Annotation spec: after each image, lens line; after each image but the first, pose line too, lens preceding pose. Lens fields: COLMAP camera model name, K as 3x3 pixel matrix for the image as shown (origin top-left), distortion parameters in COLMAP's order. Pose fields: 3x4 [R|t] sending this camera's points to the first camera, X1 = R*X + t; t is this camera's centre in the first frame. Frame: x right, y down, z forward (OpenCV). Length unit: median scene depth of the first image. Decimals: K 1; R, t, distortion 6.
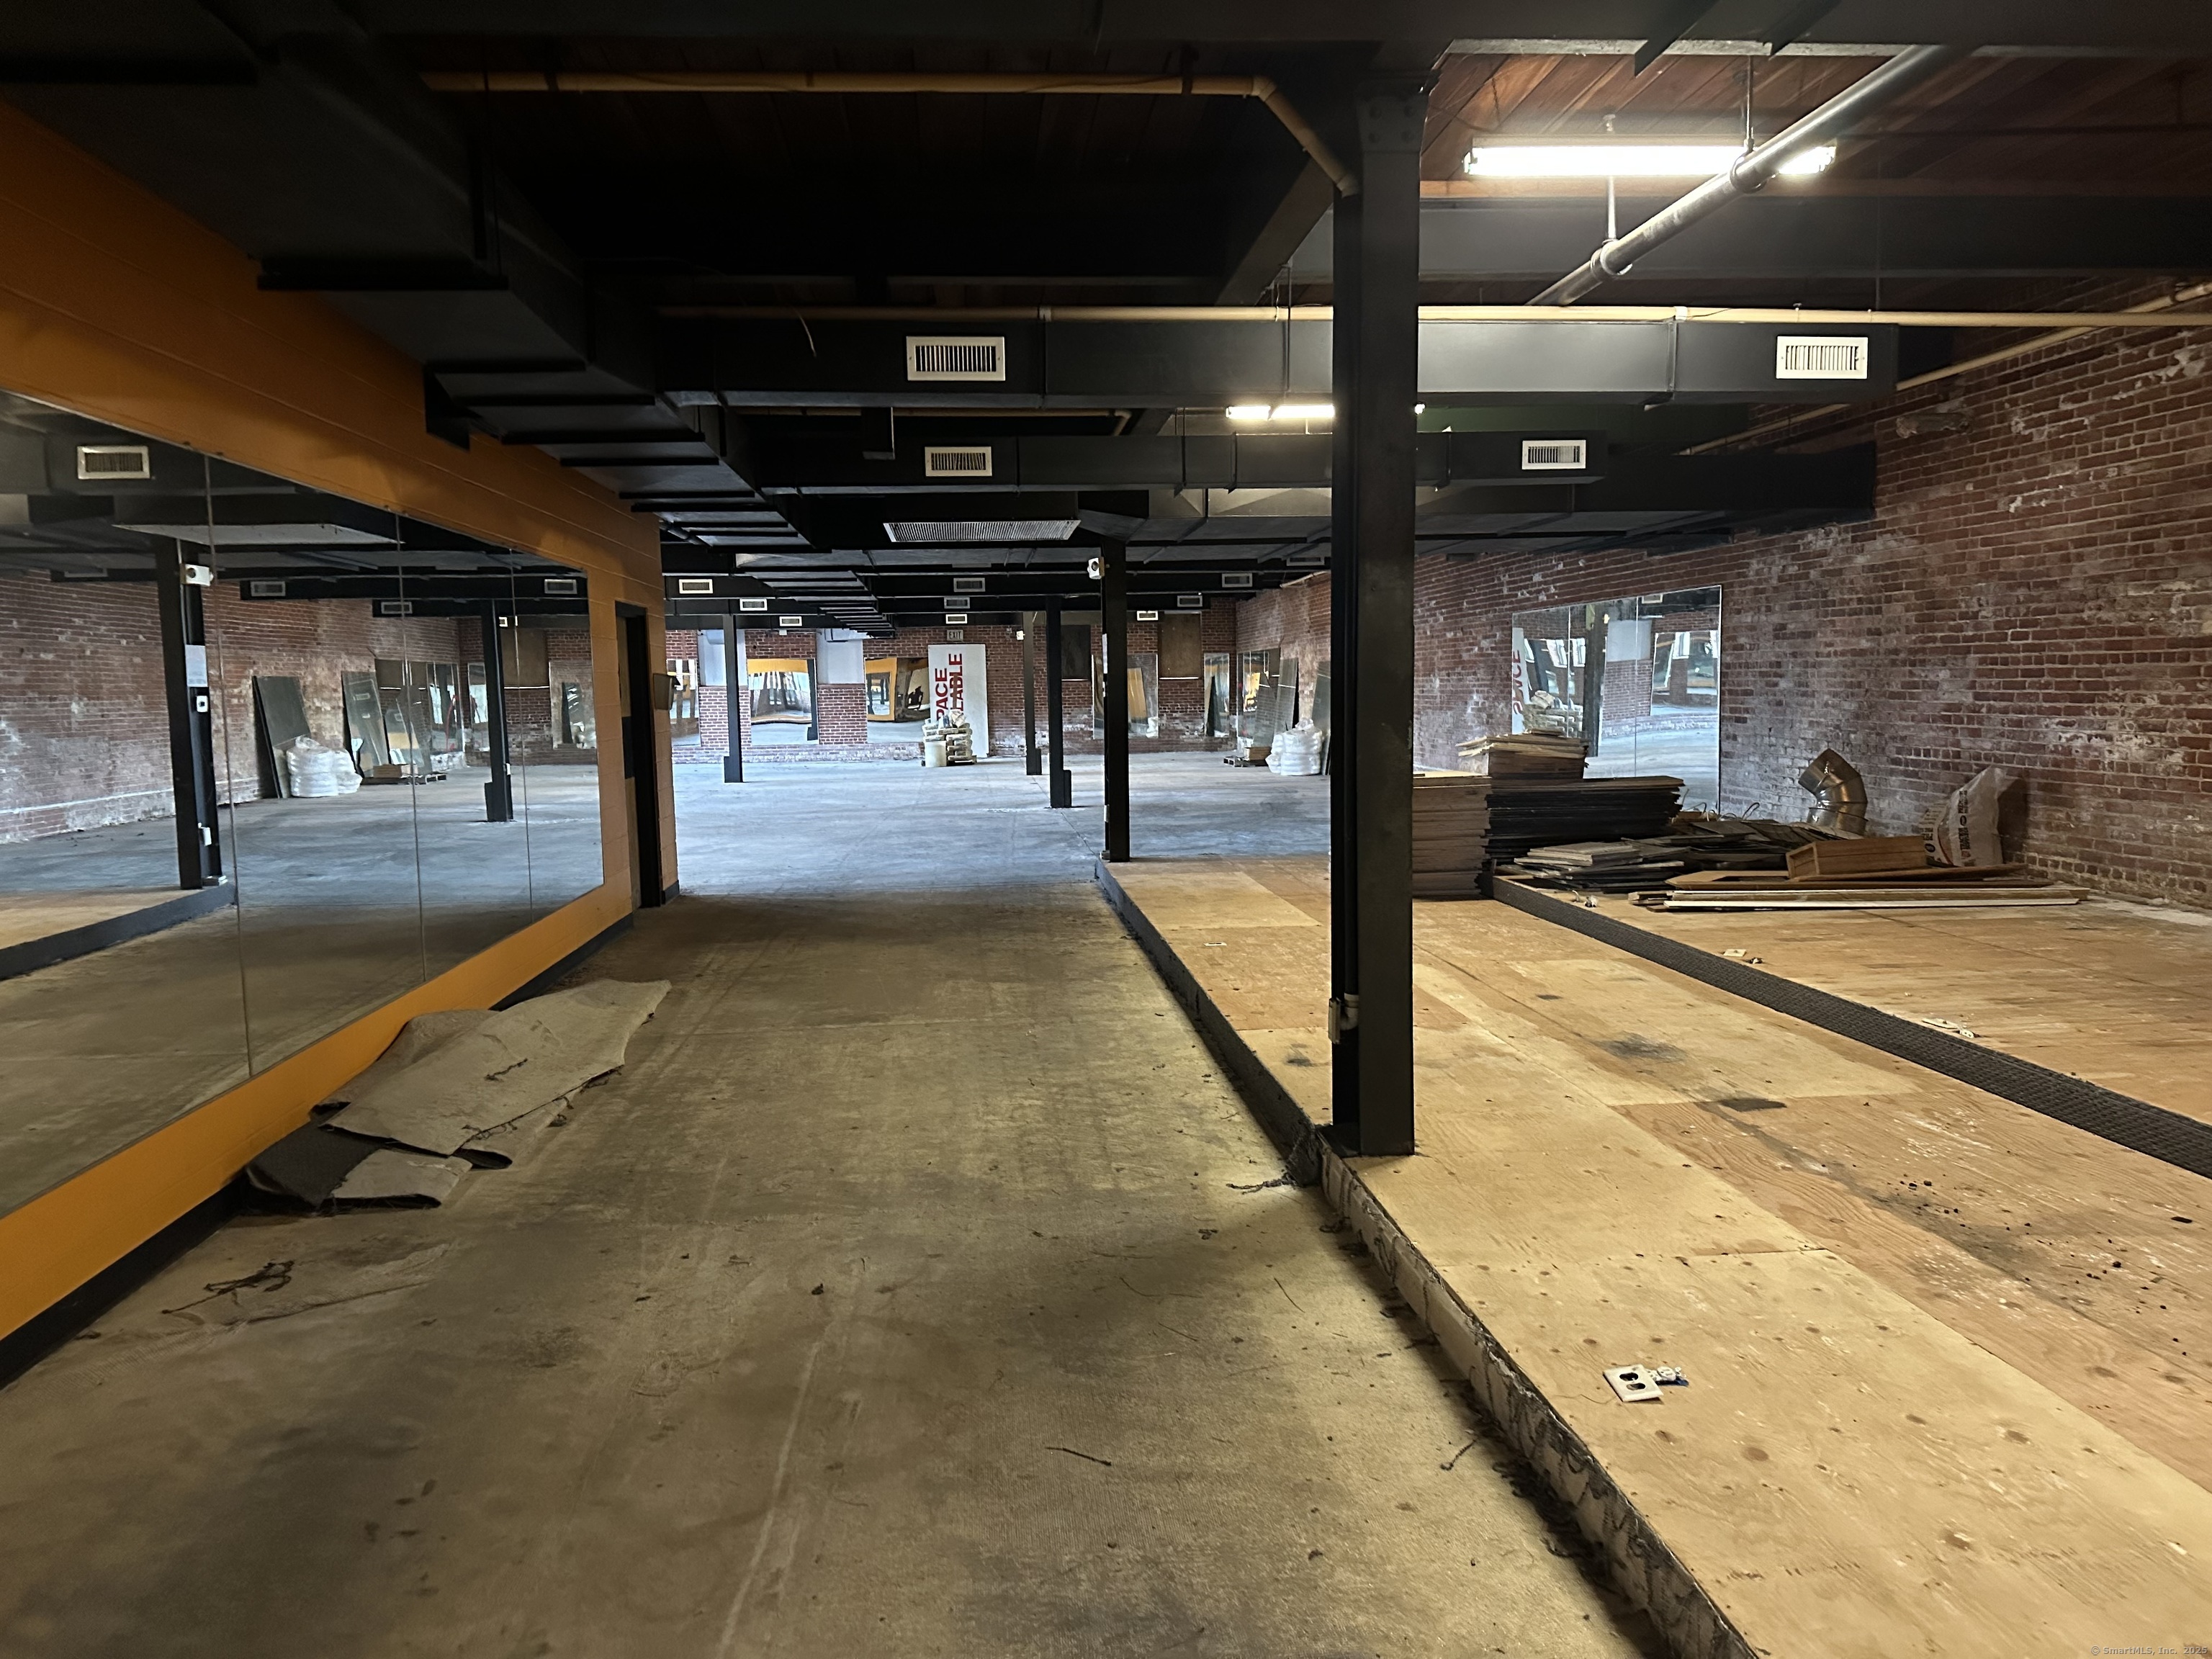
lens RADIAL K [[1524.2, 0, 1106.0], [0, 1524.2, 829.5], [0, 0, 1]] dist [0.059581, -0.078423]
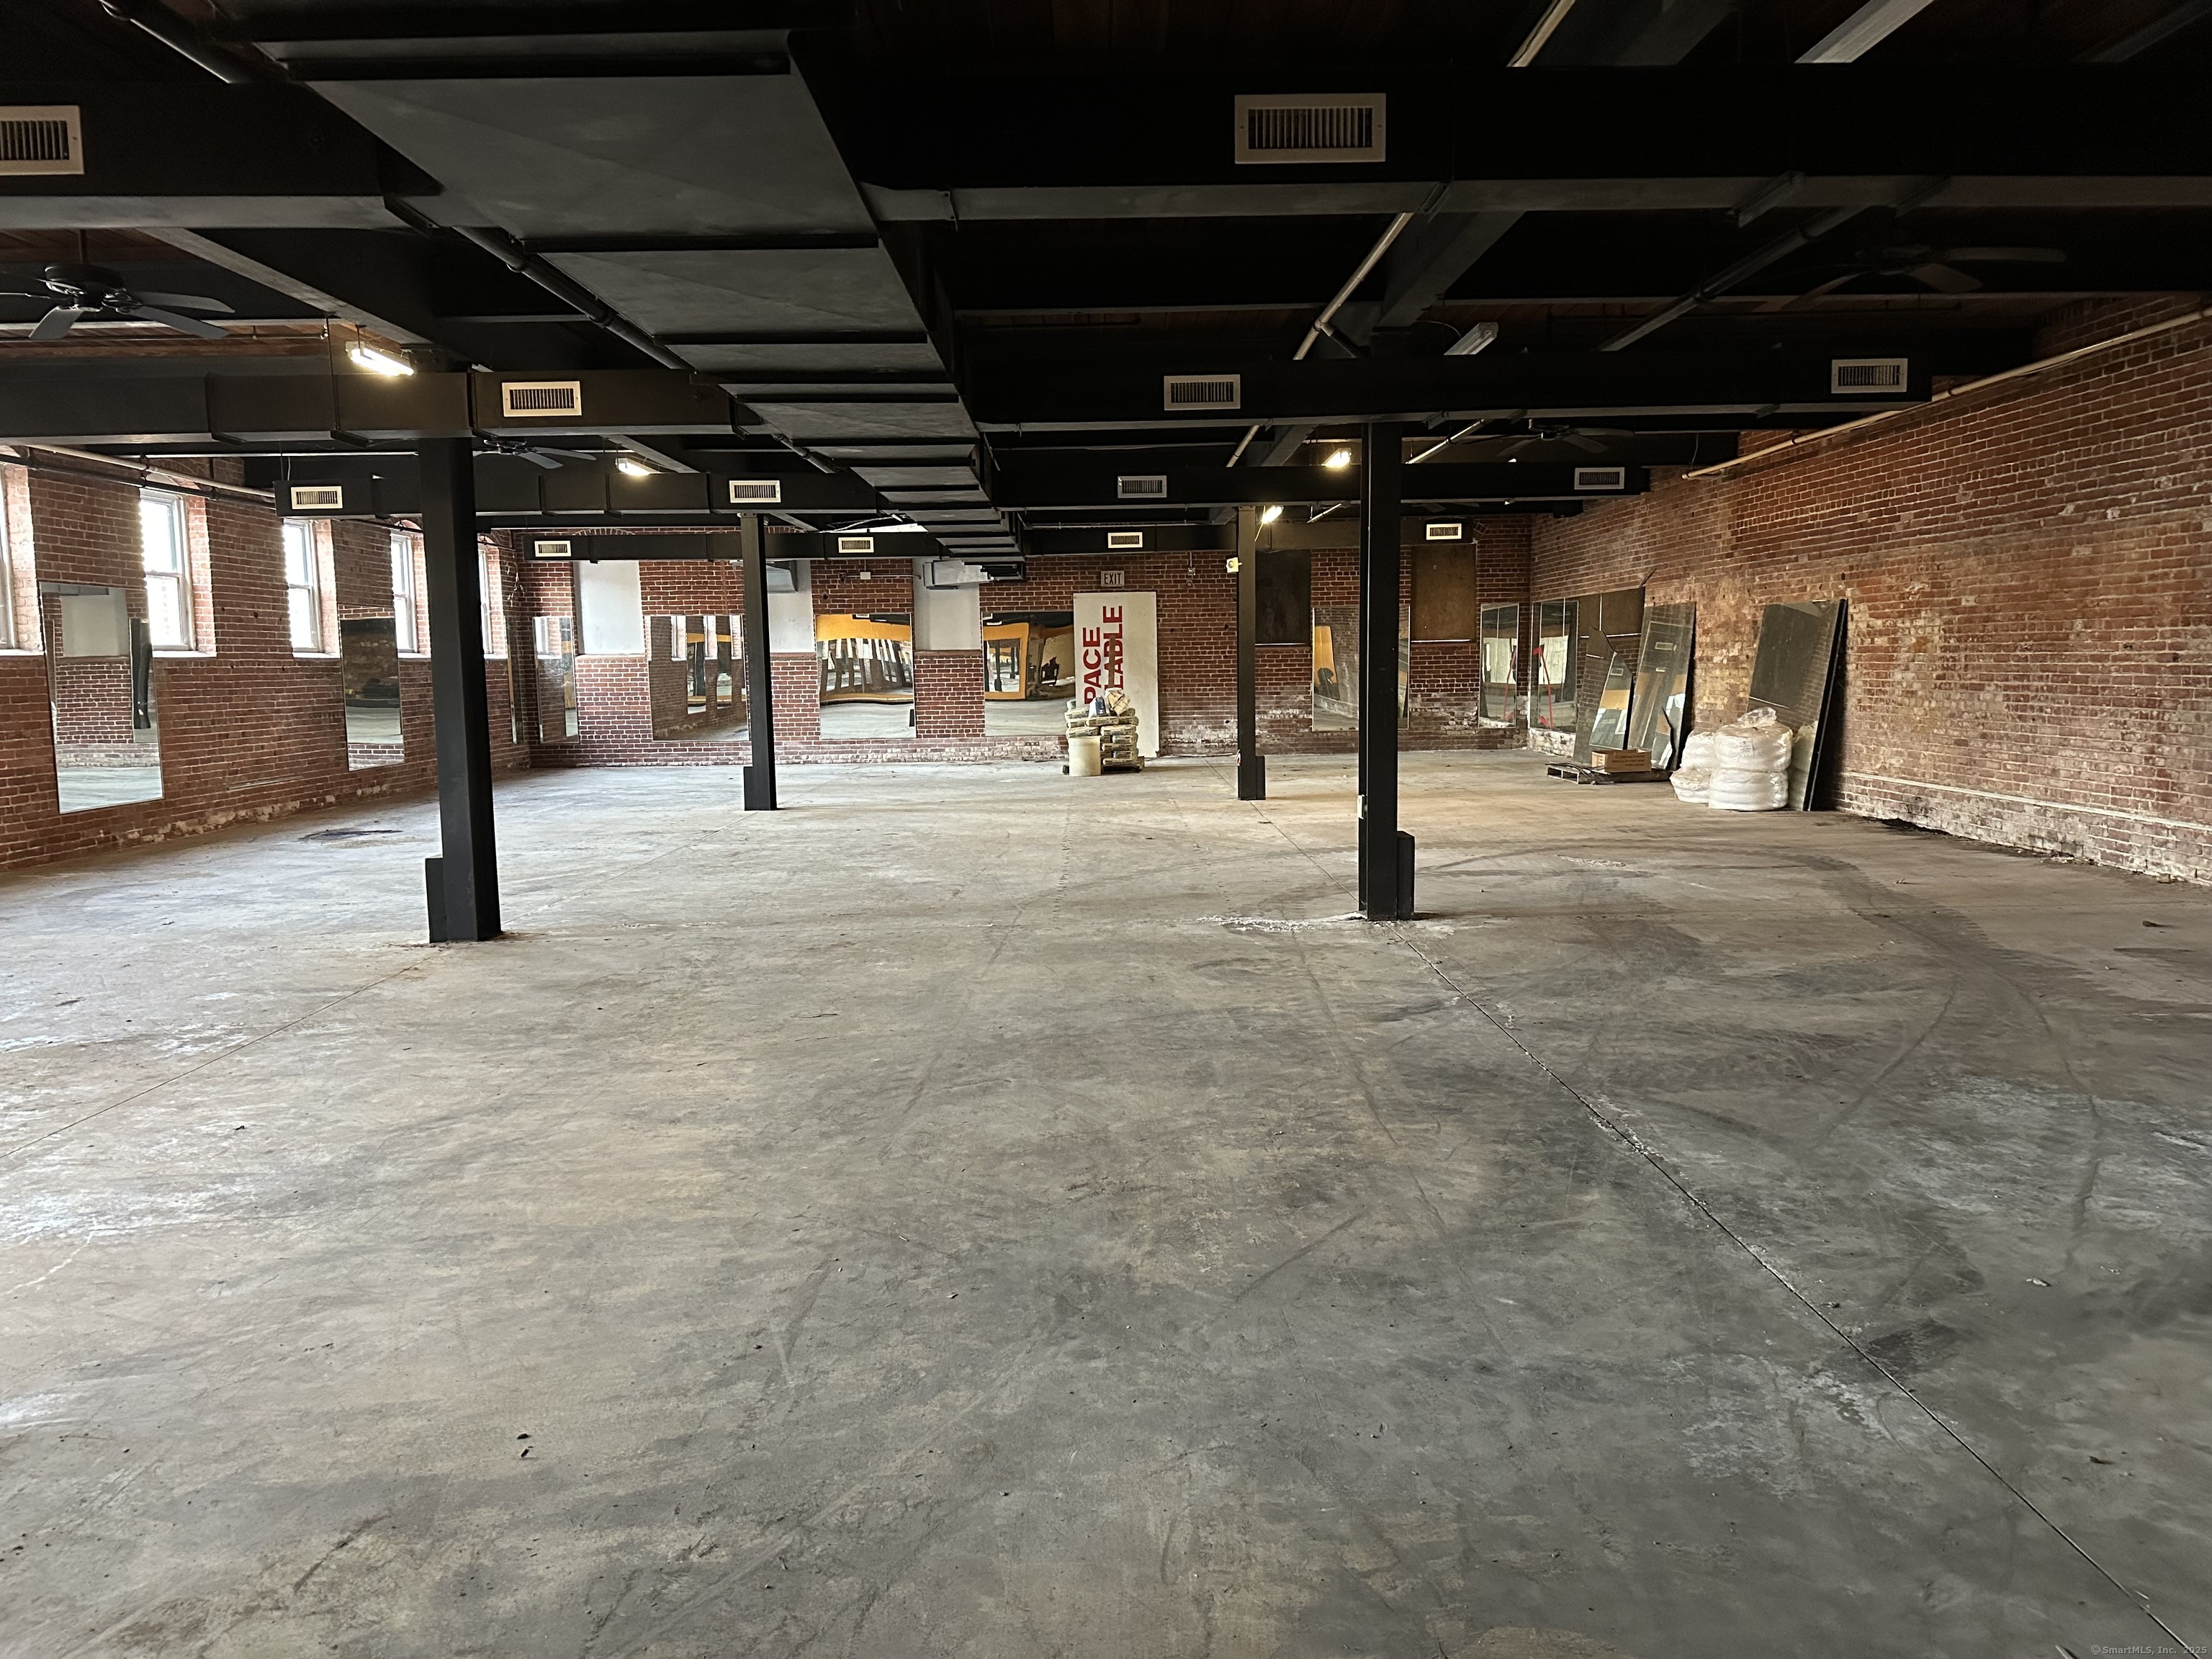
lens RADIAL K [[1524.2, 0, 1106.0], [0, 1524.2, 829.5], [0, 0, 1]] dist [0.059581, -0.078423]
pose [[0.996314, 0.009081, -0.085300, -0.042587], [-0.007573, 0.999809, 0.017993, -0.027296], [0.085447, -0.017280, 0.996193, 0.317422]]
